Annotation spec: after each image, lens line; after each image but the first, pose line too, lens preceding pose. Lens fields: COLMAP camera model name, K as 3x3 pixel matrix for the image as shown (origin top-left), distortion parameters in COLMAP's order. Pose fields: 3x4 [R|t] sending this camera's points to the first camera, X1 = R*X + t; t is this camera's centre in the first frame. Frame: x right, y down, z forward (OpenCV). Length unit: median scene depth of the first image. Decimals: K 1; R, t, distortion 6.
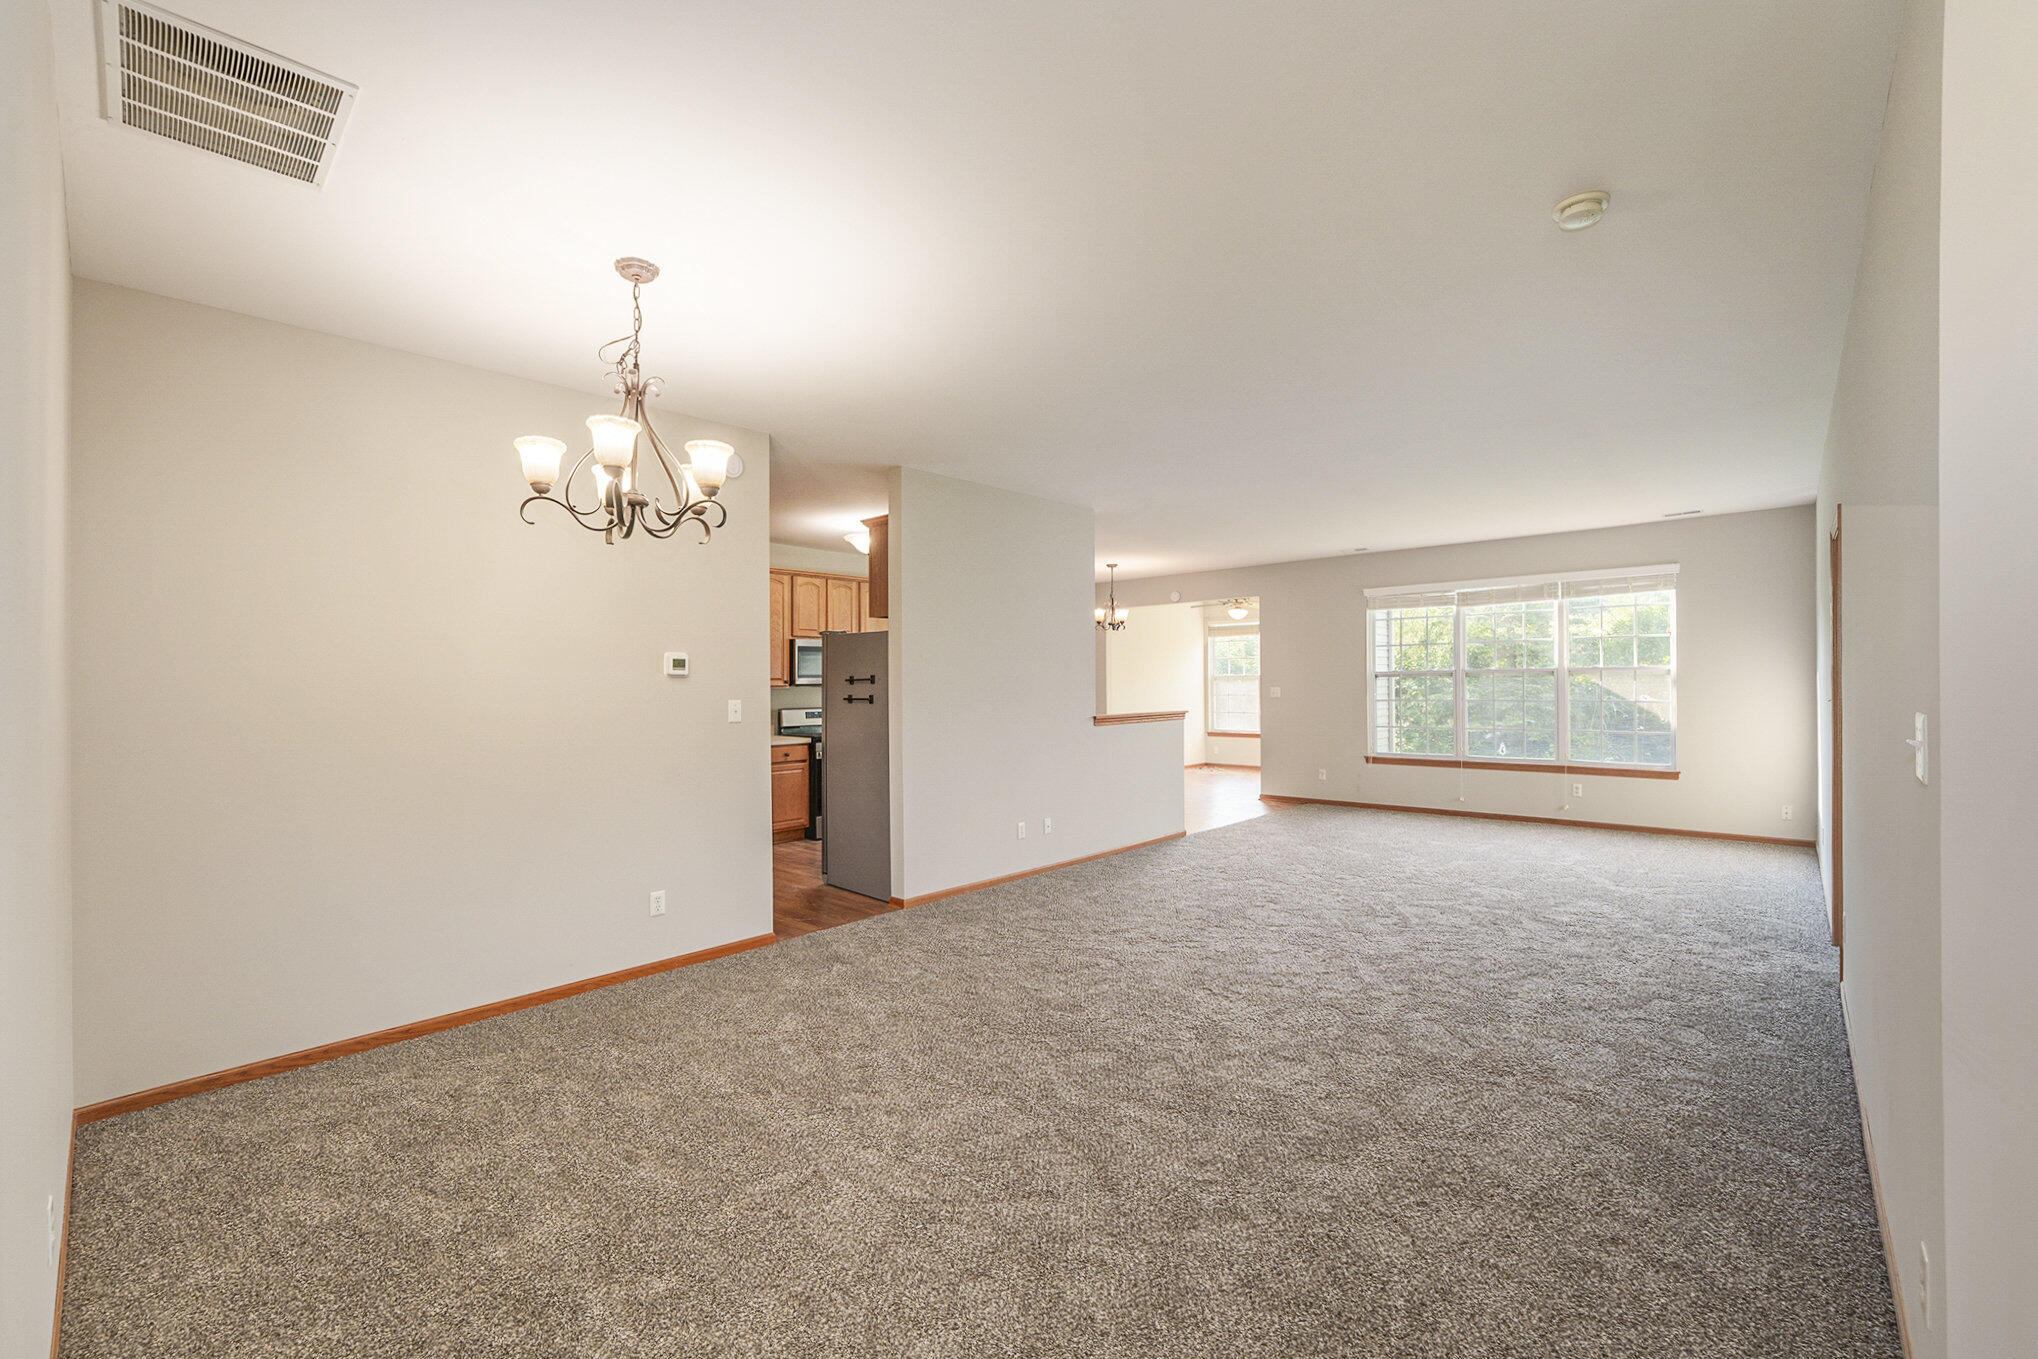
lens RADIAL K [[820.6, 0, 1019.0], [0, 820.6, 679.5], [0, 0, 1]] dist [0.000426, 0.000054]
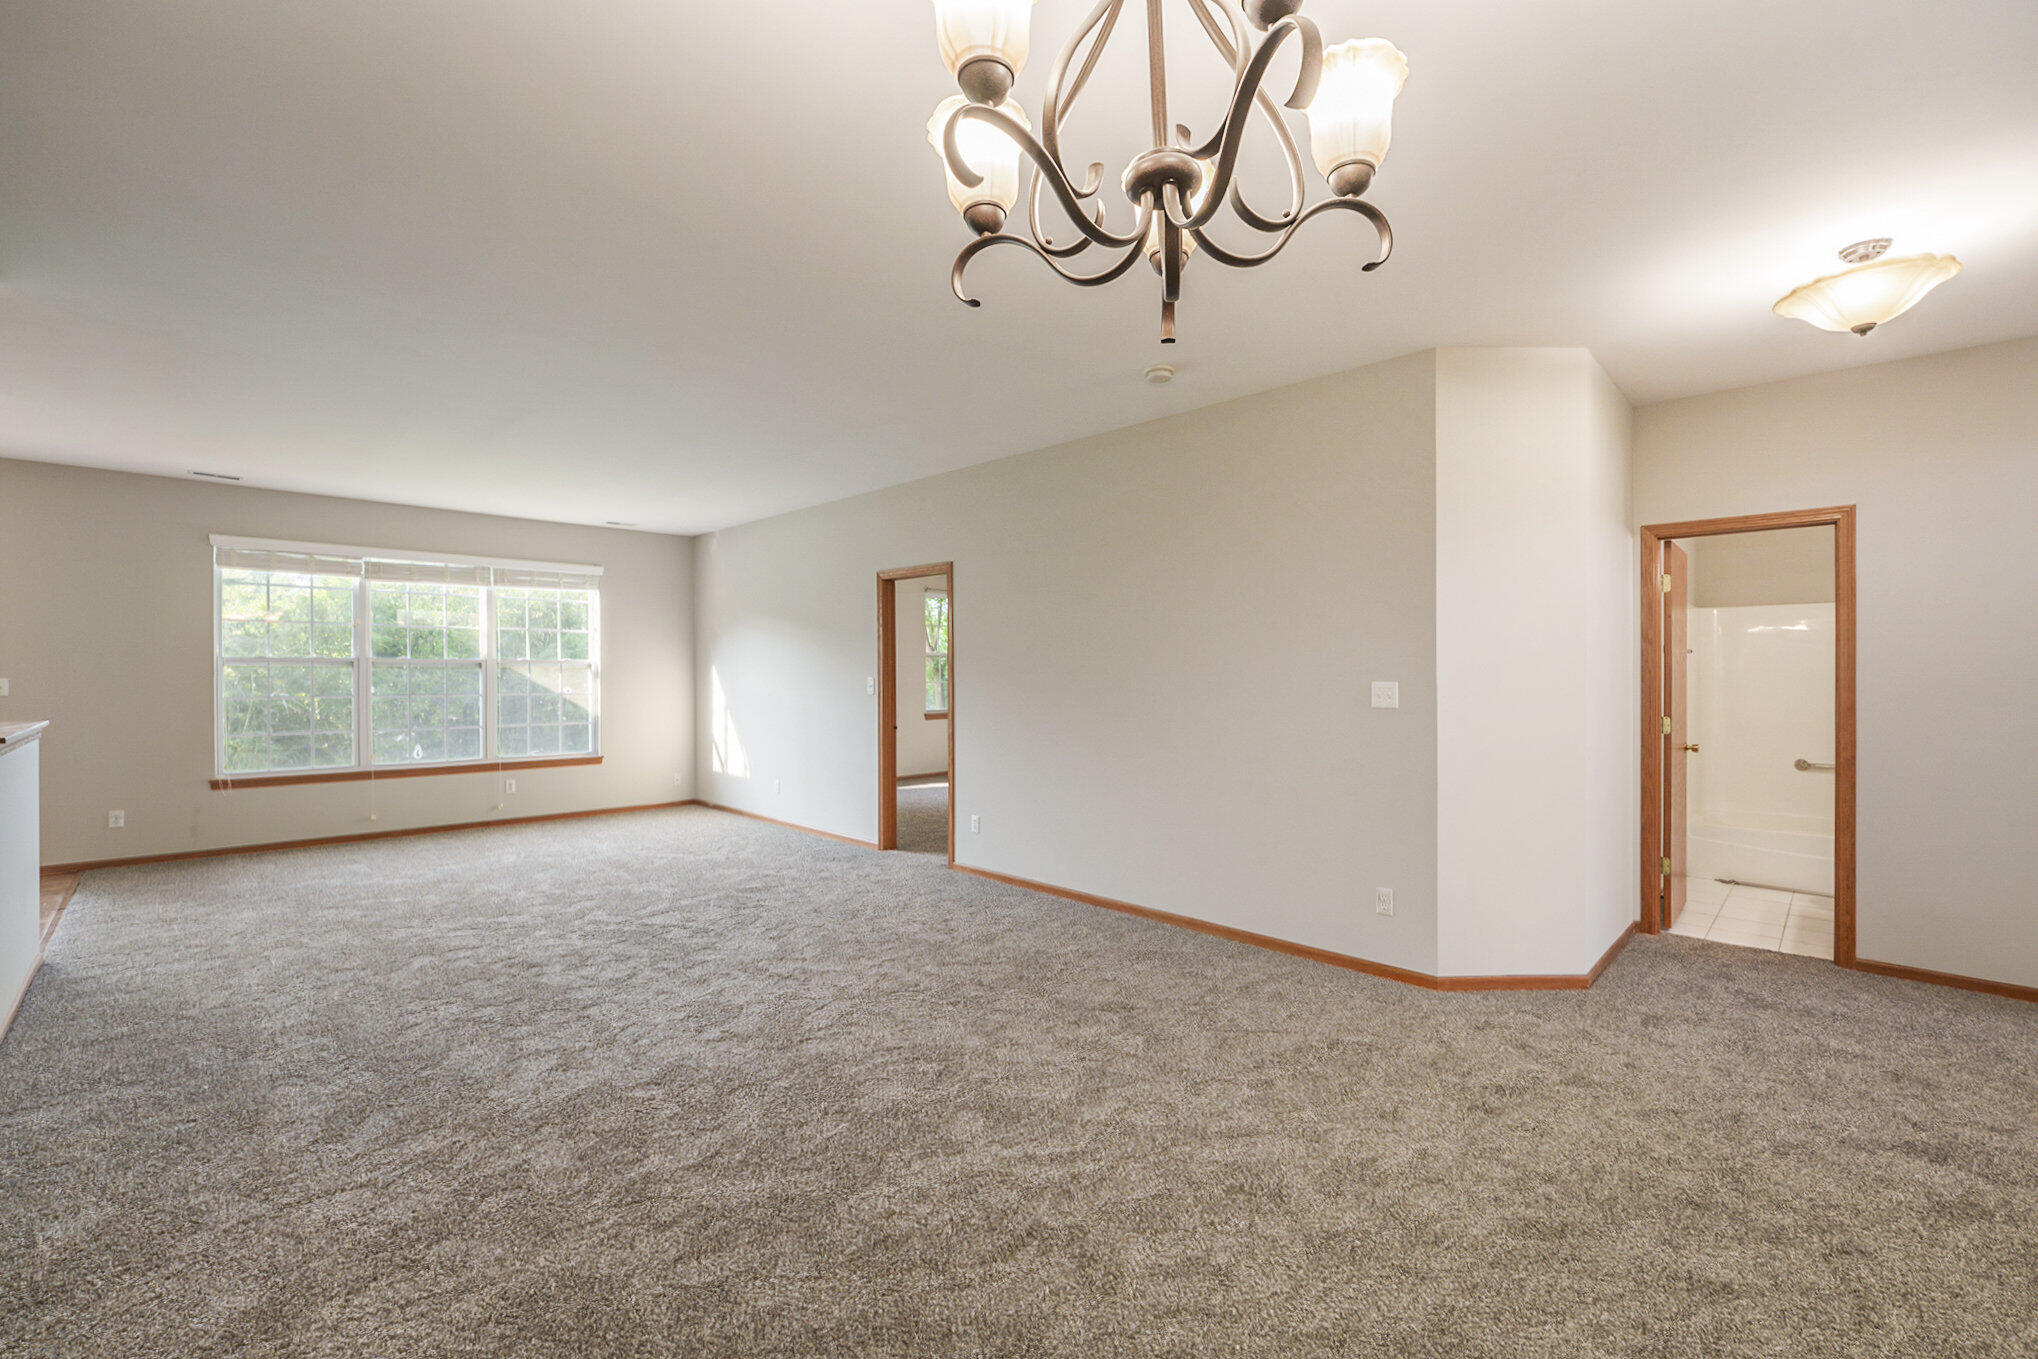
lens RADIAL K [[870.8, 0, 1019.0], [0, 870.8, 679.5], [0, 0, 1]] dist [-0.039276, -0.000116]
pose [[0.040868, 0.007025, 0.999140, -0.301092], [-0.006265, 0.999957, -0.006774, 0.012464], [-0.999145, -0.005983, 0.040910, 0.369893]]
